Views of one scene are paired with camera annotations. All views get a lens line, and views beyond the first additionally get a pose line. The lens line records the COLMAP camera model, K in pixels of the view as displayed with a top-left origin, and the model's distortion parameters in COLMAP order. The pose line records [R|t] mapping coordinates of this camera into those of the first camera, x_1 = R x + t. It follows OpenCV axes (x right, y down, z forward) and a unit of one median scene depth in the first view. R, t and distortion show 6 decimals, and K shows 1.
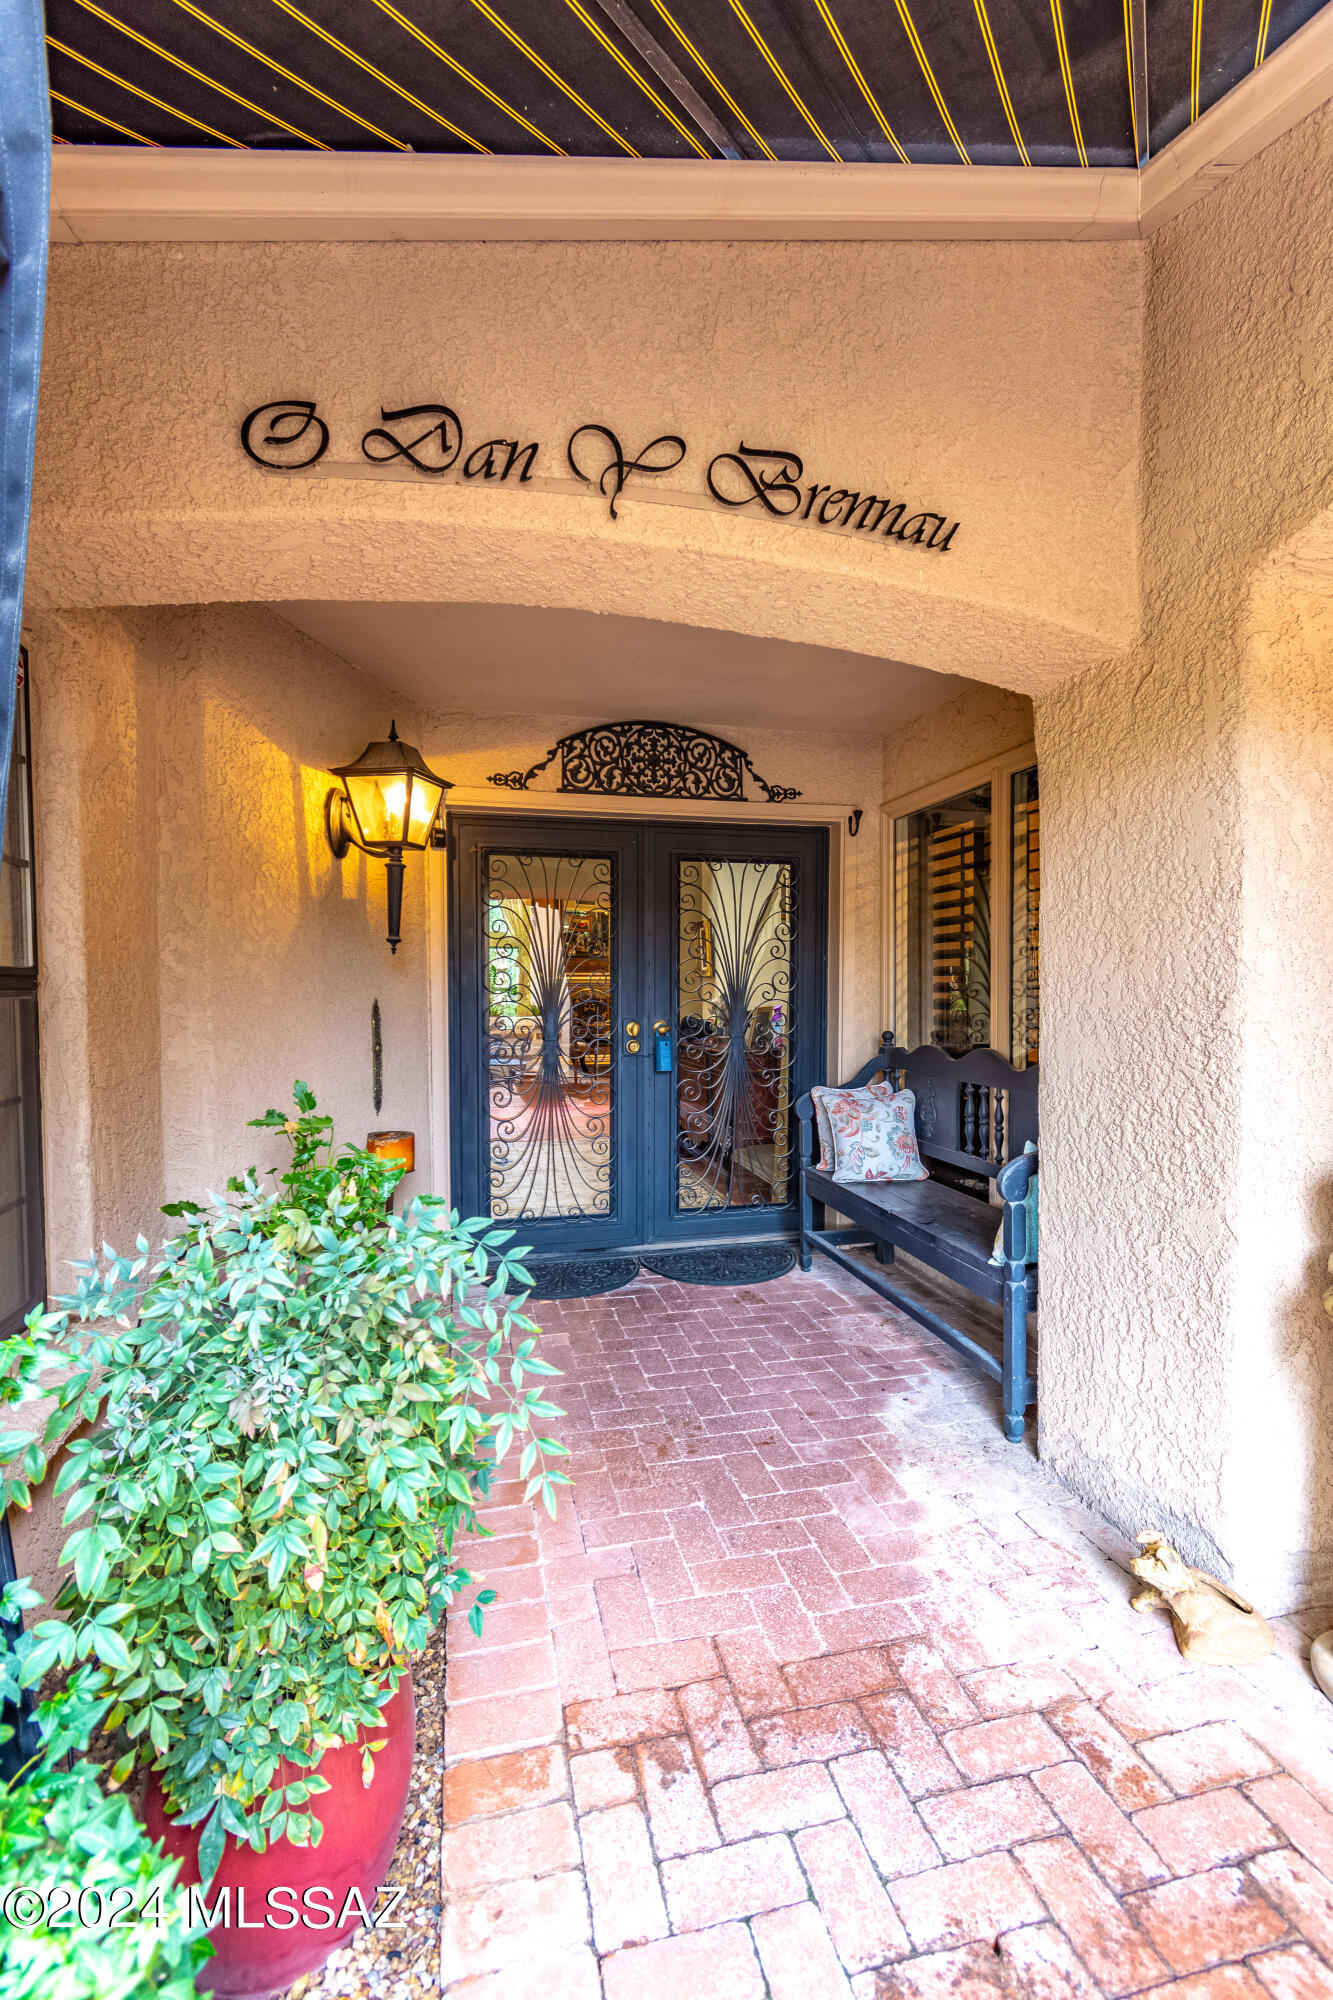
lens RADIAL K [[889.5, 0, 678.4], [0, 889.5, 1022.3], [0, 0, 1]] dist [0.004478, -0.002452]
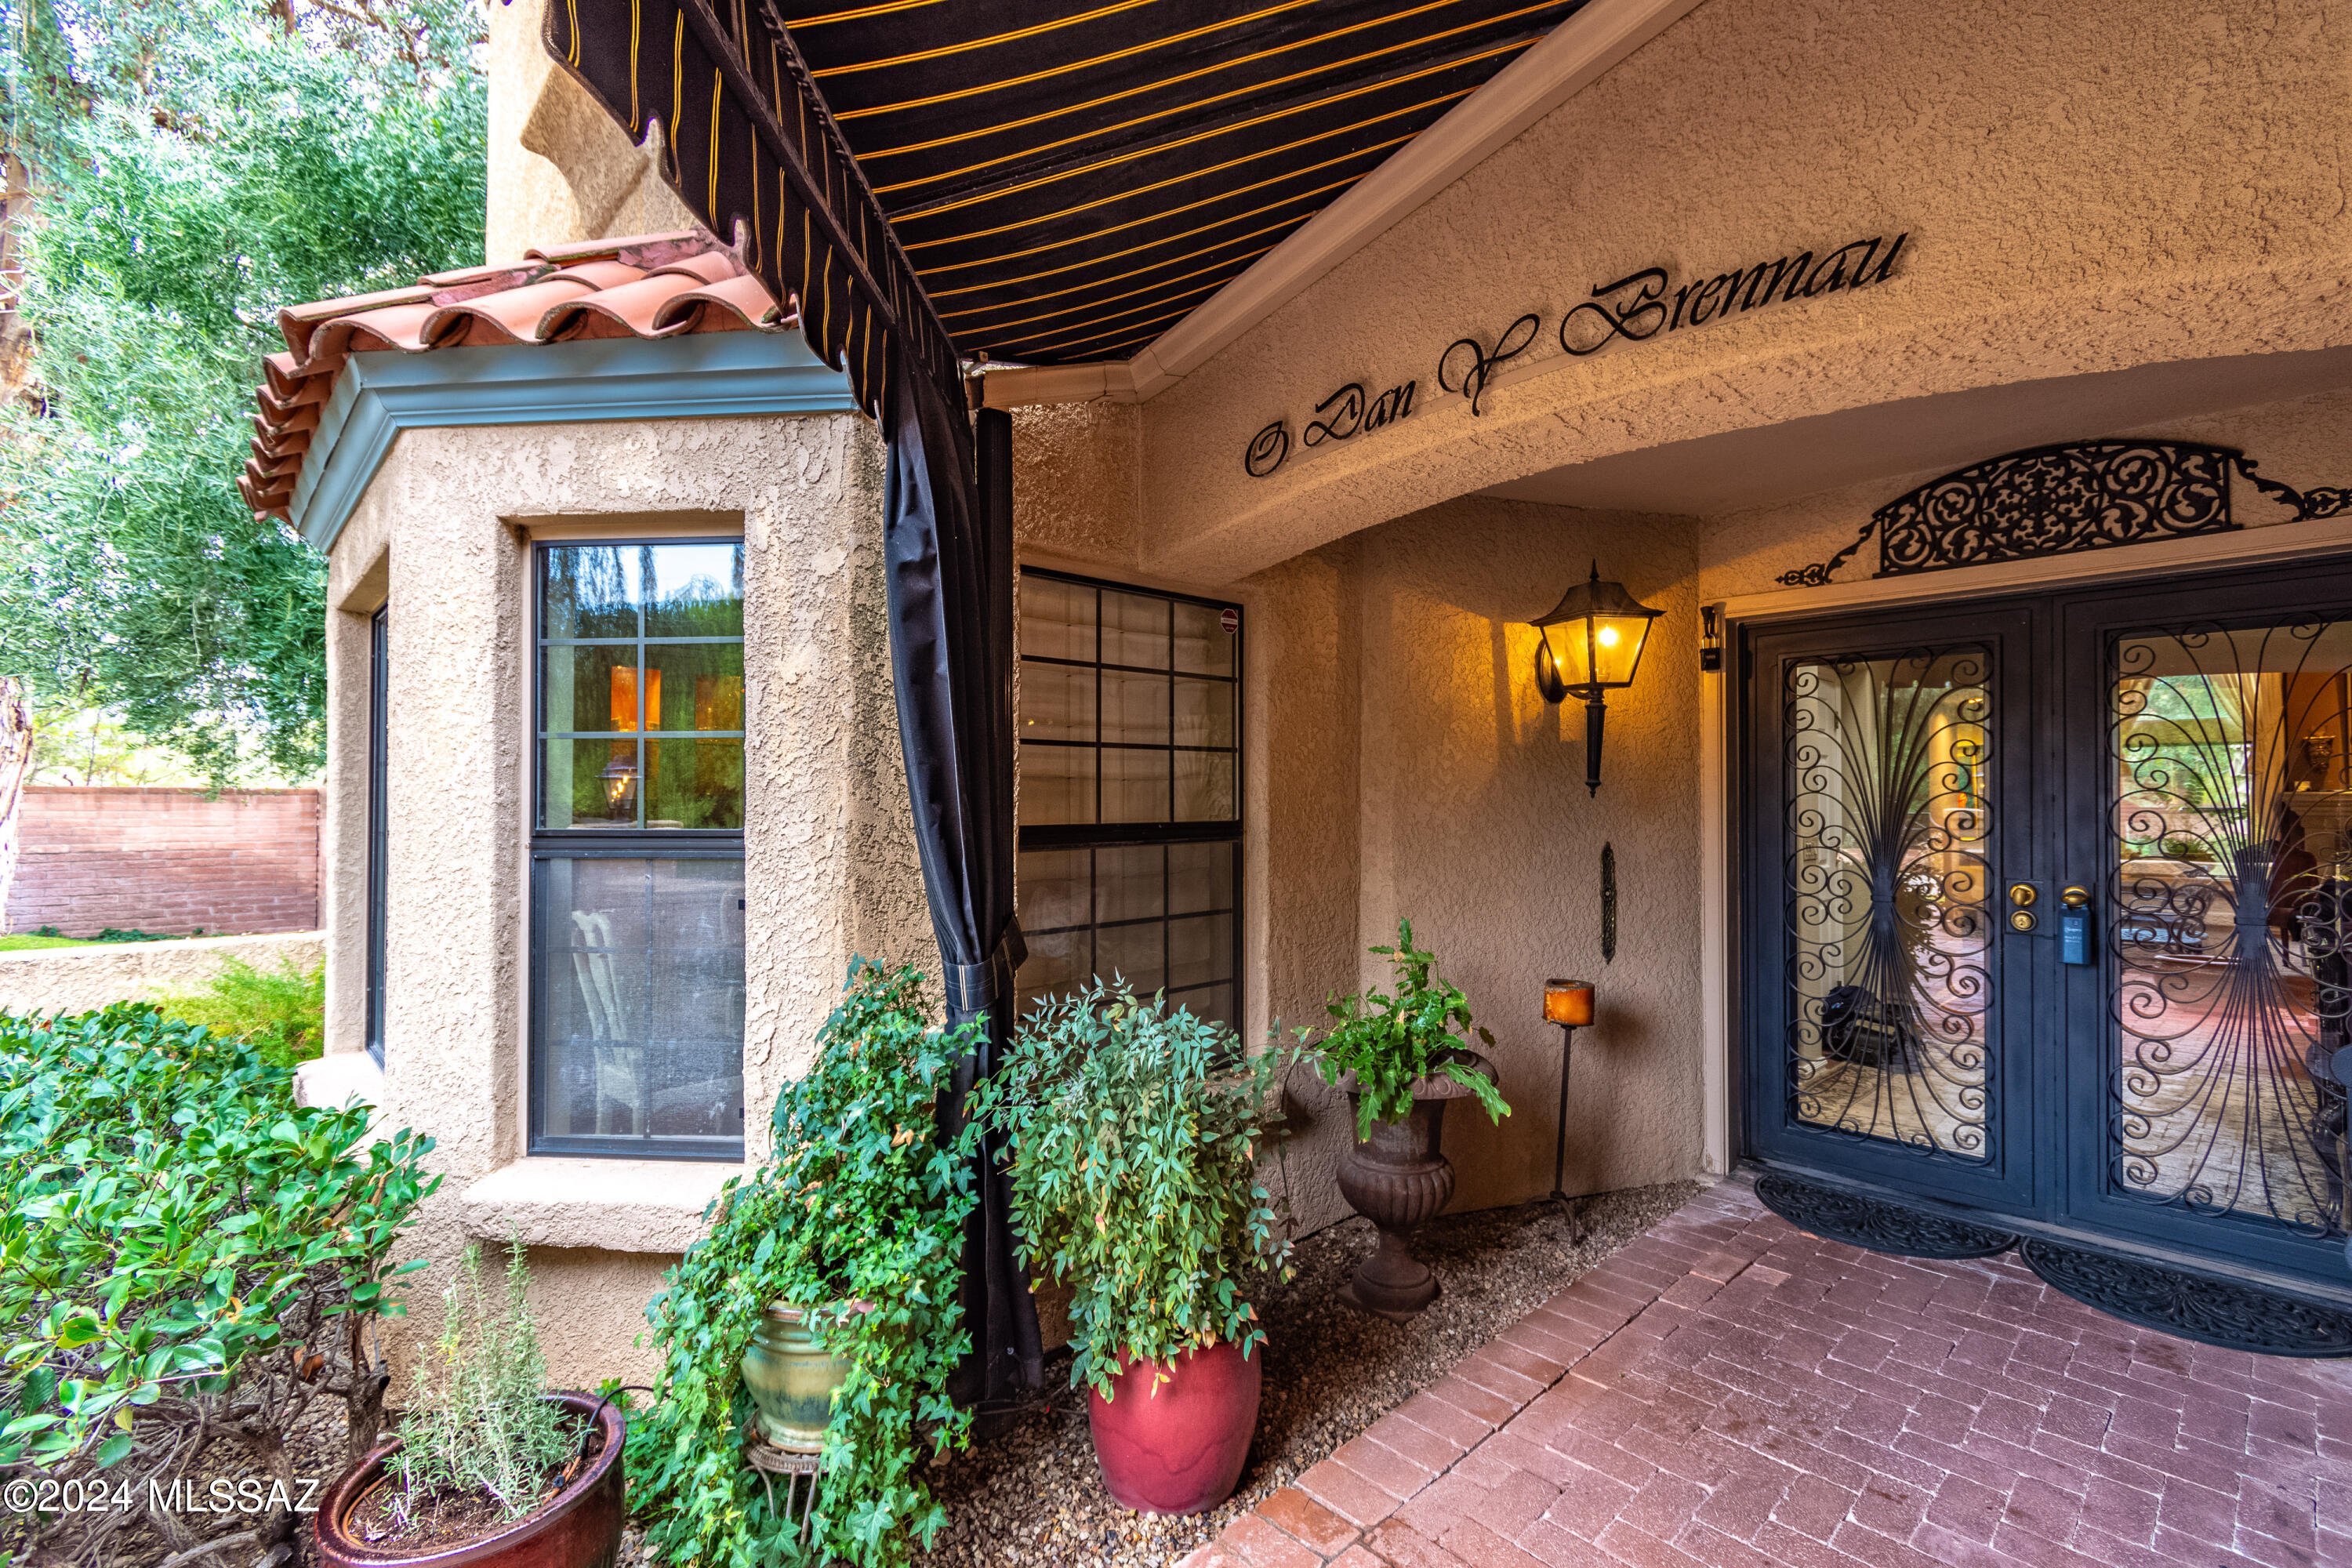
lens RADIAL K [[1046.1, 0, 1182.4], [0, 1046.1, 778.7], [0, 0, 1]] dist [0.004478, -0.002452]
pose [[0.478837, -0.013252, -0.877804, 0.369489], [-0.033979, 0.998857, -0.033615, -0.034750], [0.877246, 0.045923, 0.477840, 0.050176]]
